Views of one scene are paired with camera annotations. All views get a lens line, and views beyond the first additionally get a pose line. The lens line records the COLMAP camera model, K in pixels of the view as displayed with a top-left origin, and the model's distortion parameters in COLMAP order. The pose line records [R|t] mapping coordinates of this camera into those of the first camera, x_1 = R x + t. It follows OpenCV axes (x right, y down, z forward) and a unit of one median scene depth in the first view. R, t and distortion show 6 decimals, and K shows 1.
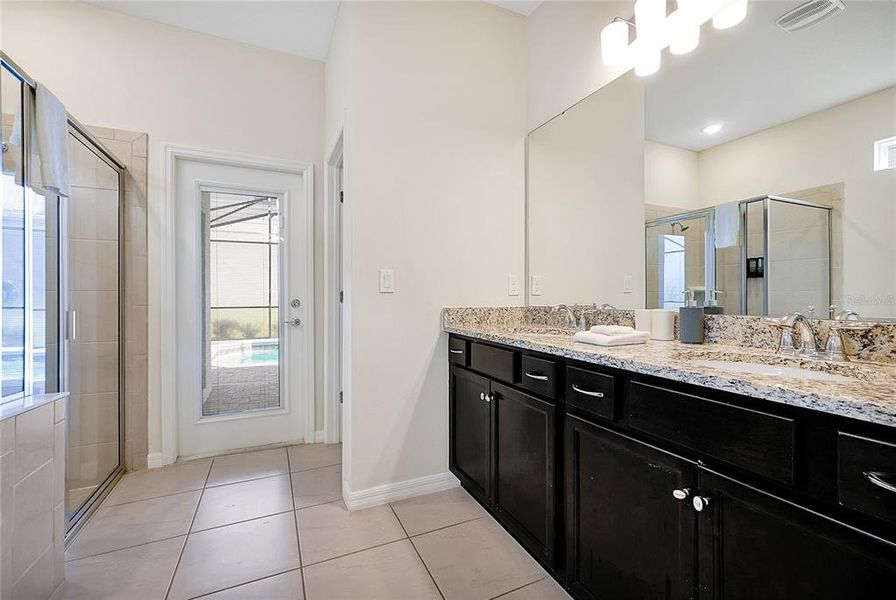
lens RADIAL K [[374.0, 0, 443.1], [0, 374.0, 296.6], [0, 0, 1]] dist [-0.010837, 0.000045]
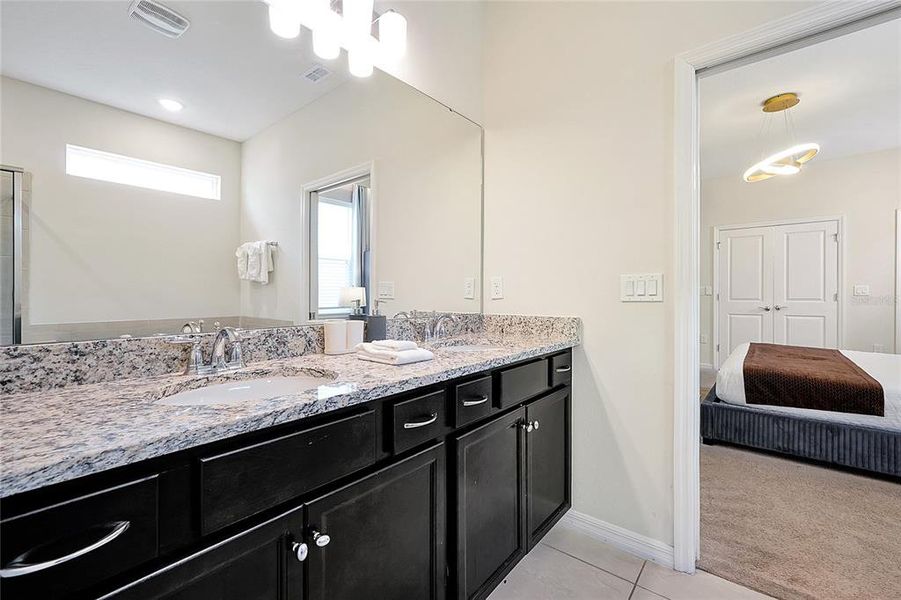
lens RADIAL K [[376.0, 0, 449.0], [0, 376.0, 304.5], [0, 0, 1]] dist [-0.010837, 0.000045]
pose [[-0.439996, -0.020827, 0.897758, -0.366693], [0.005463, 0.999650, 0.025869, -0.028661], [-0.897983, 0.016287, -0.439728, 1.081531]]
